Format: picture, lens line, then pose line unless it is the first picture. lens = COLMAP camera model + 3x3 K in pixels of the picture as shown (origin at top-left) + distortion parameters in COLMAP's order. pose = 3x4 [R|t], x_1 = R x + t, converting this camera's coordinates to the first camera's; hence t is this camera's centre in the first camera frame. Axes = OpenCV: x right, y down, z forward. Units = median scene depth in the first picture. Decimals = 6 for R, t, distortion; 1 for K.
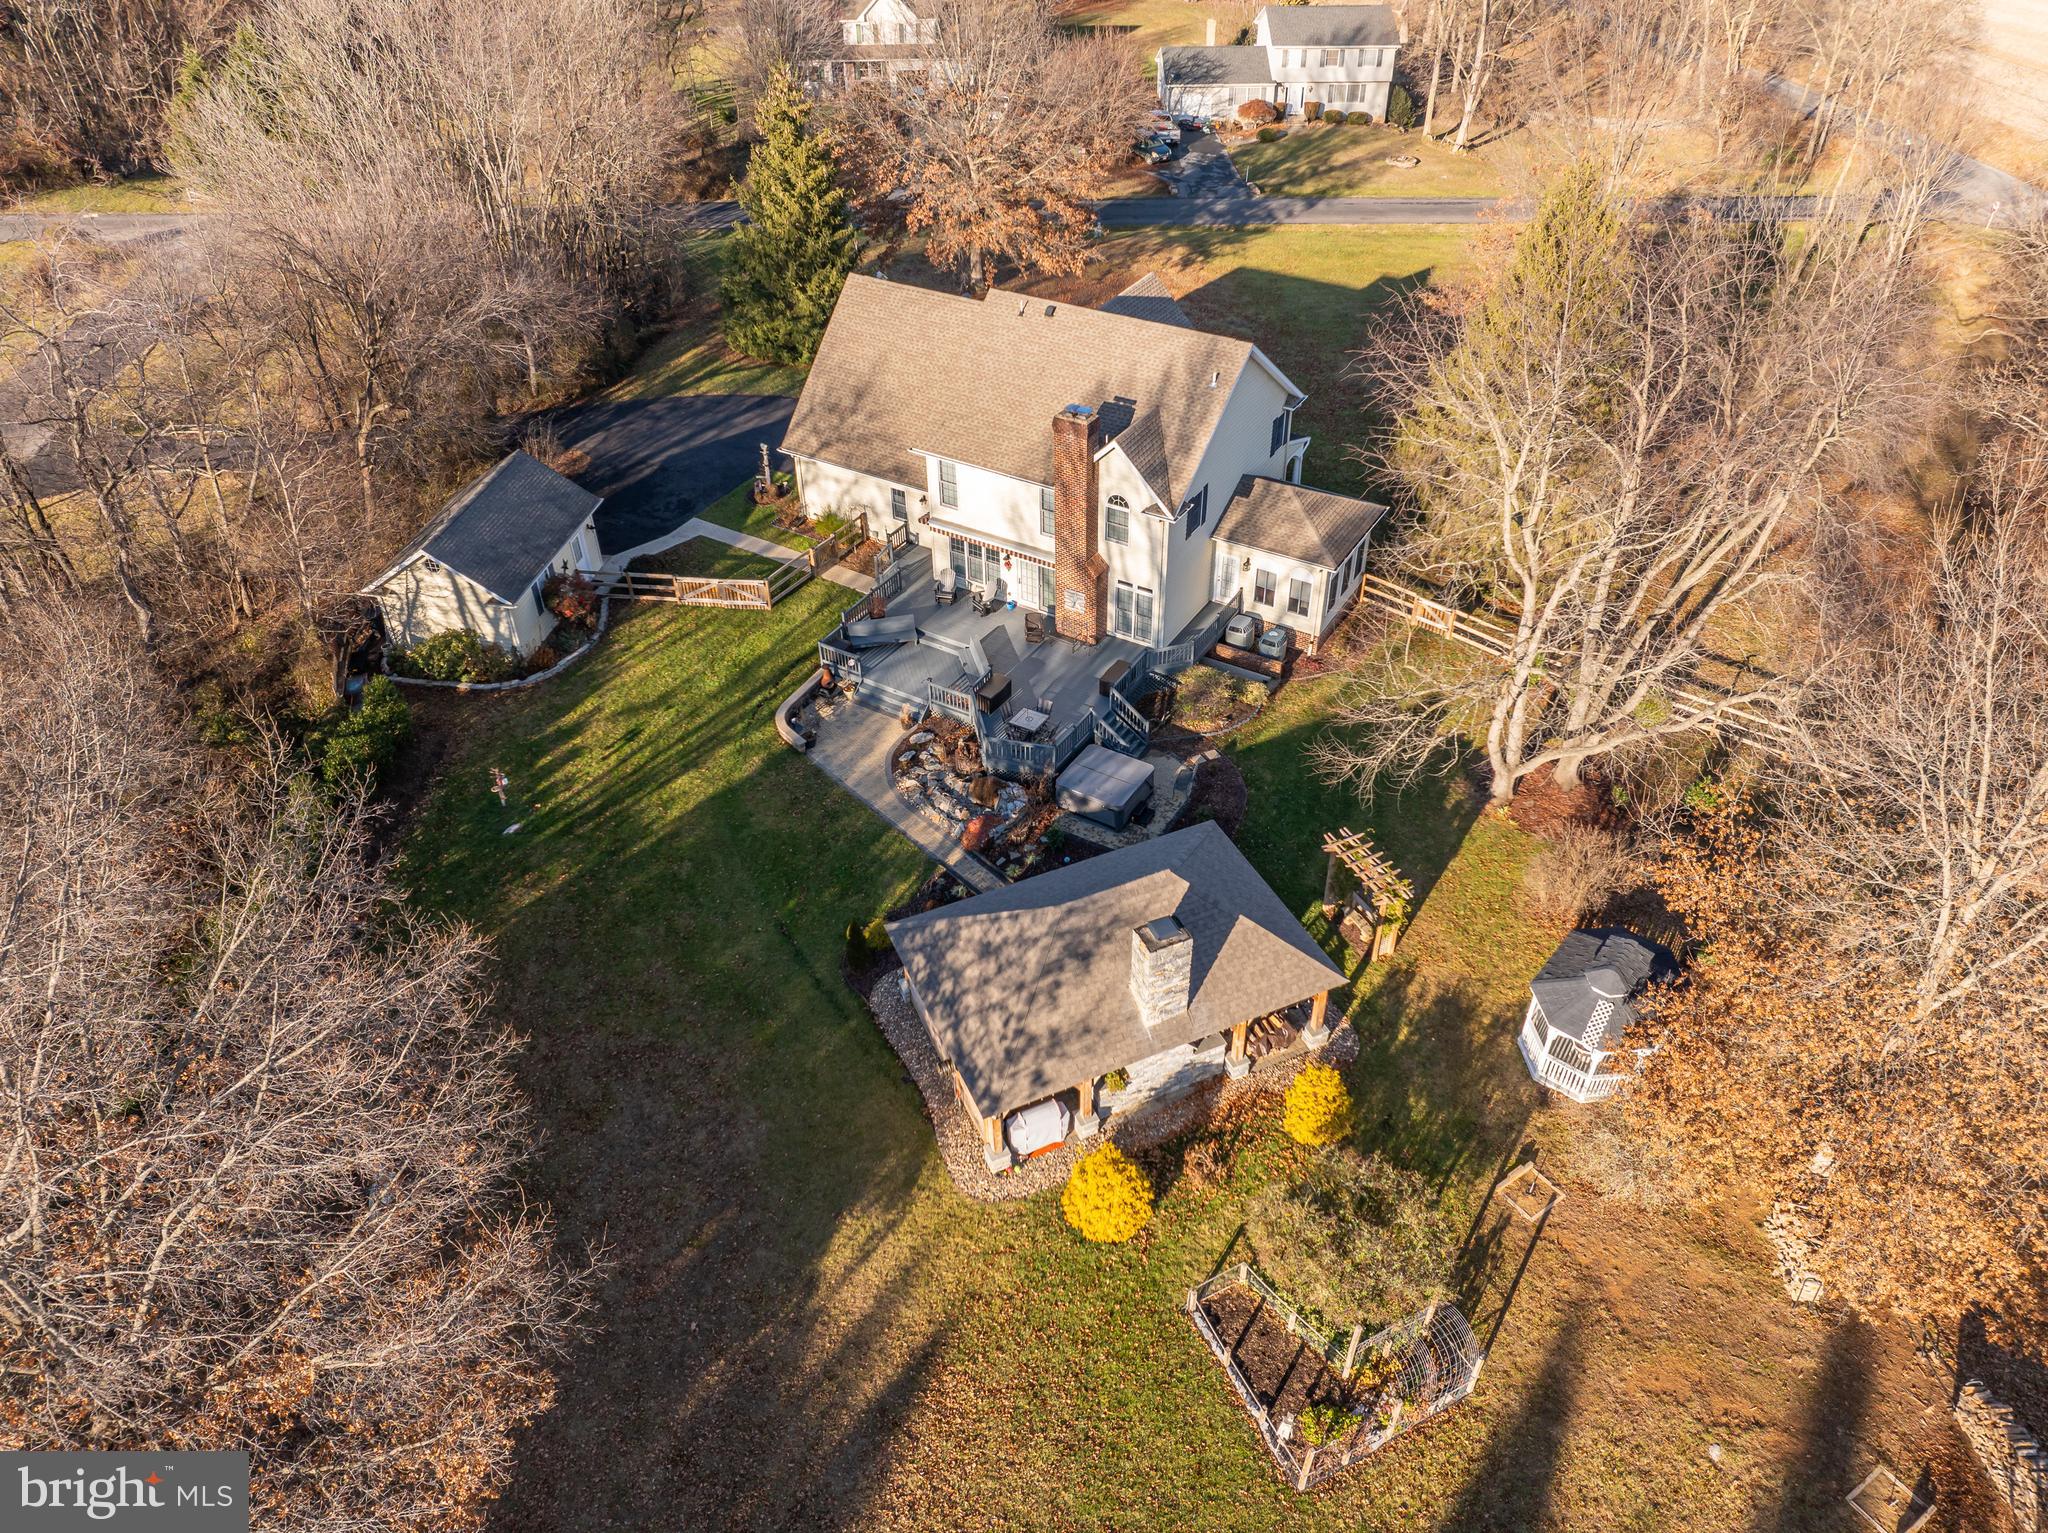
lens RADIAL K [[1447.8, 0, 1037.8], [0, 1447.8, 752.7], [0, 0, 1]] dist [-0.038582, 0.004821]
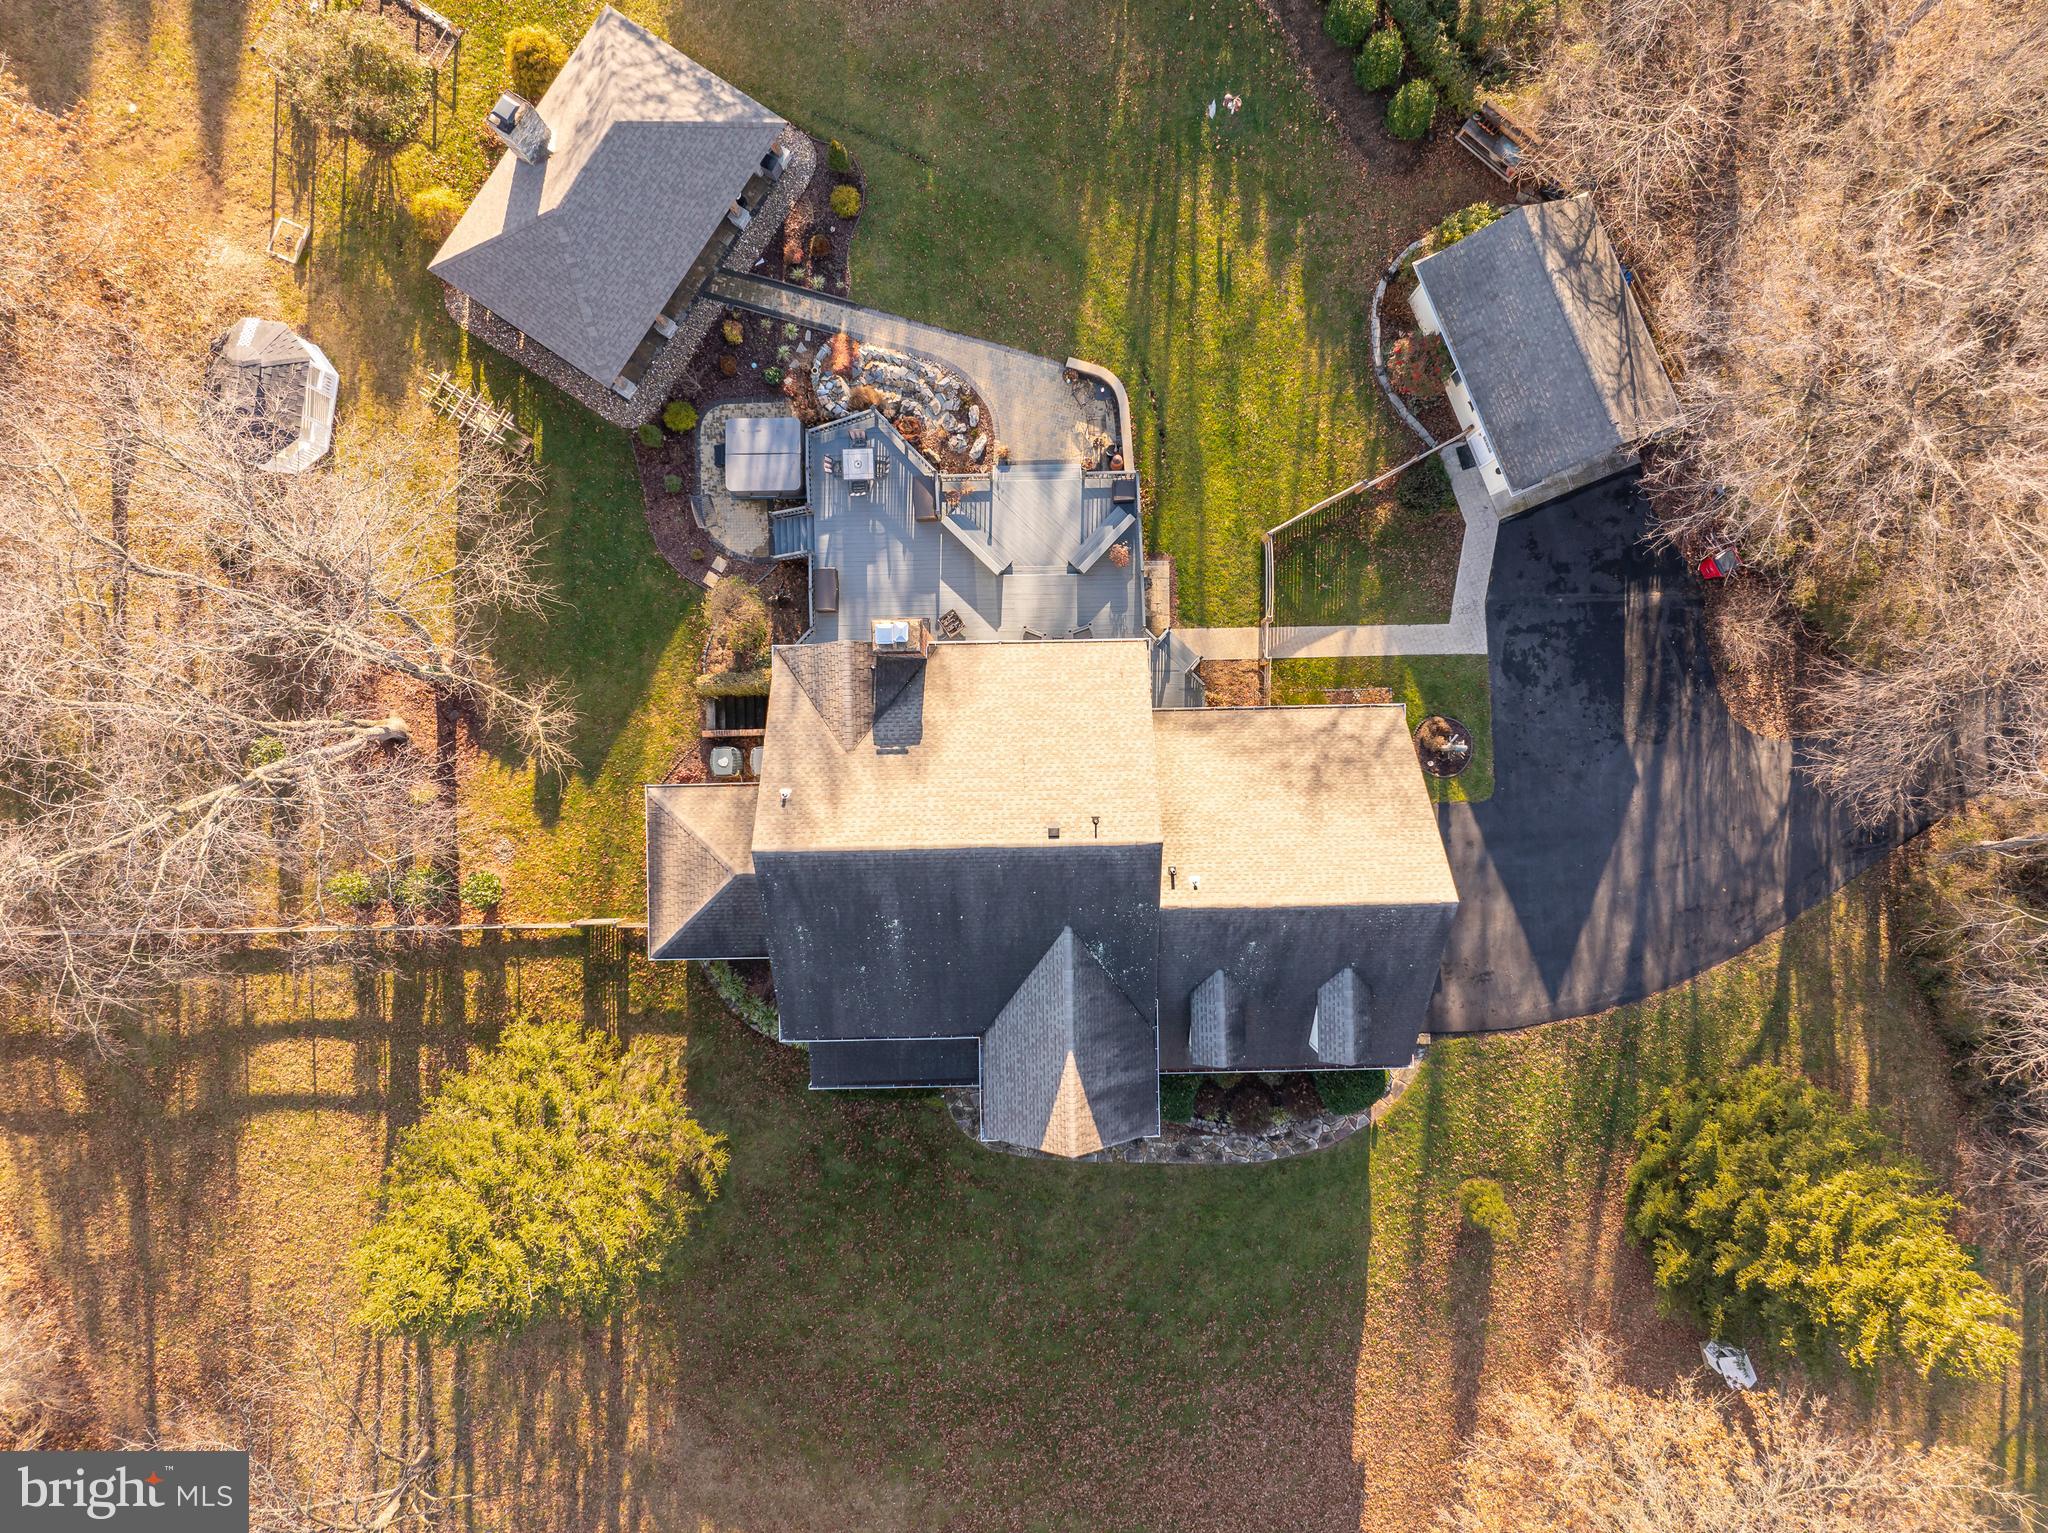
lens RADIAL K [[1447.8, 0, 1035.7], [0, 1447.8, 768.9], [0, 0, 1]] dist [-0.038582, 0.004821]
pose [[-0.847268, 0.531083, 0.009321, -0.006918], [-0.320554, -0.525235, 0.788272, -0.844984], [0.423534, 0.664890, 0.615256, 0.529308]]
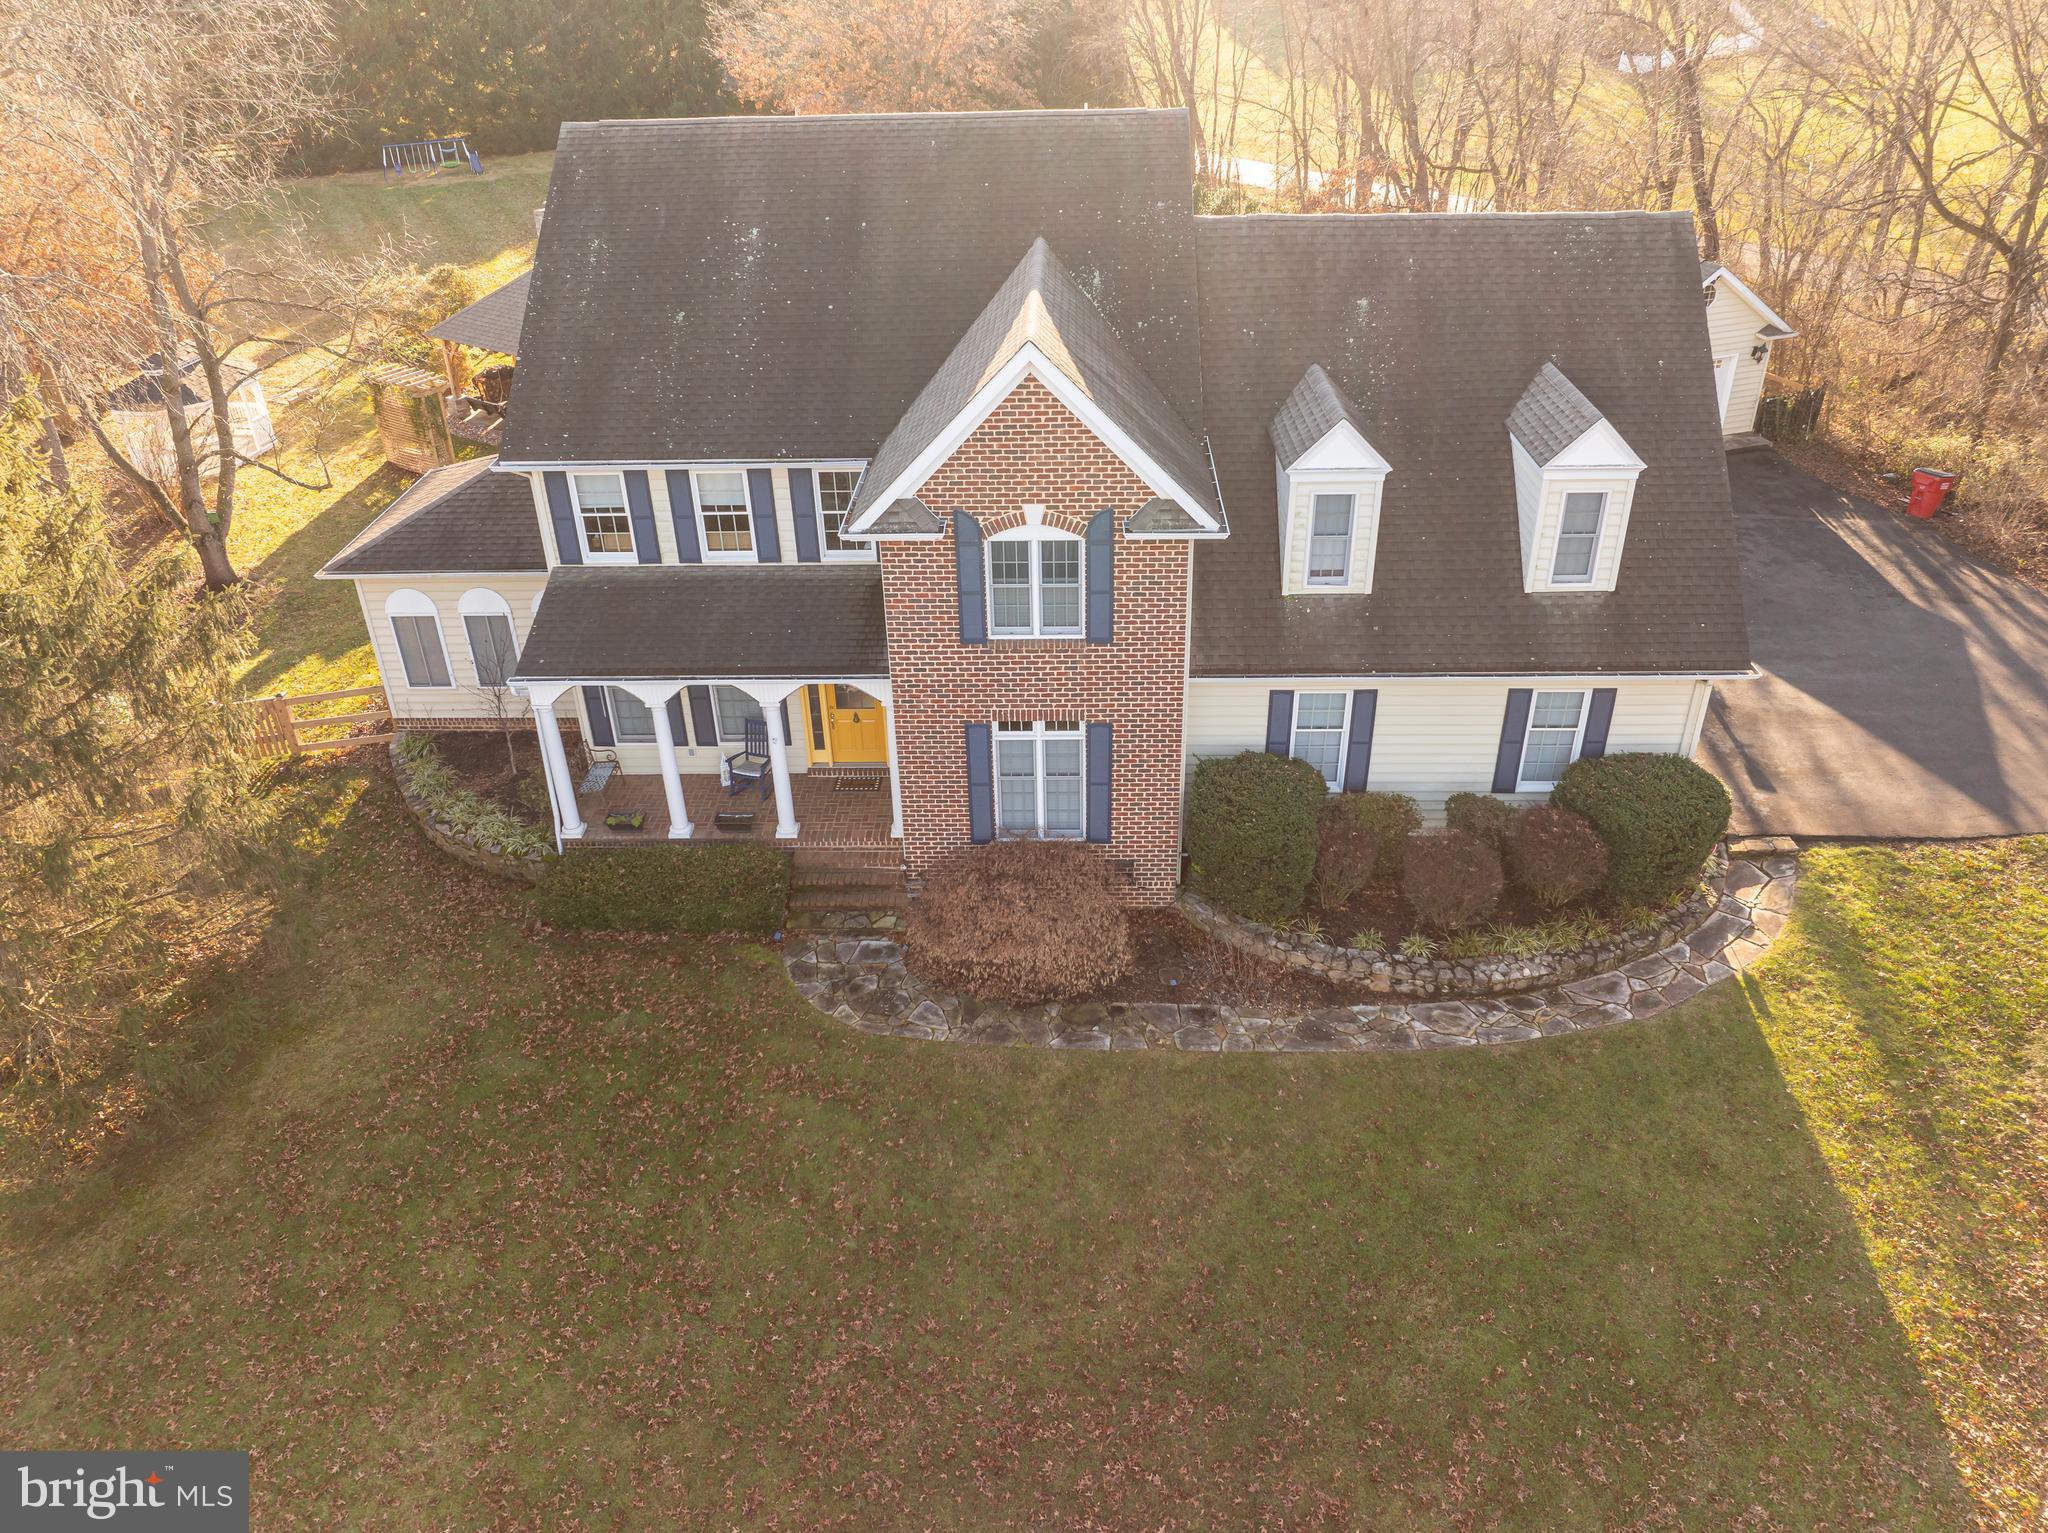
lens RADIAL K [[1447.8, 0, 1031.4], [0, 1447.8, 765.5], [0, 0, 1]] dist [-0.038582, 0.004821]
pose [[-0.869909, 0.282517, -0.404280, 0.251855], [-0.279511, 0.392962, 0.876045, -0.629175], [0.406364, 0.875080, -0.262875, 1.296181]]
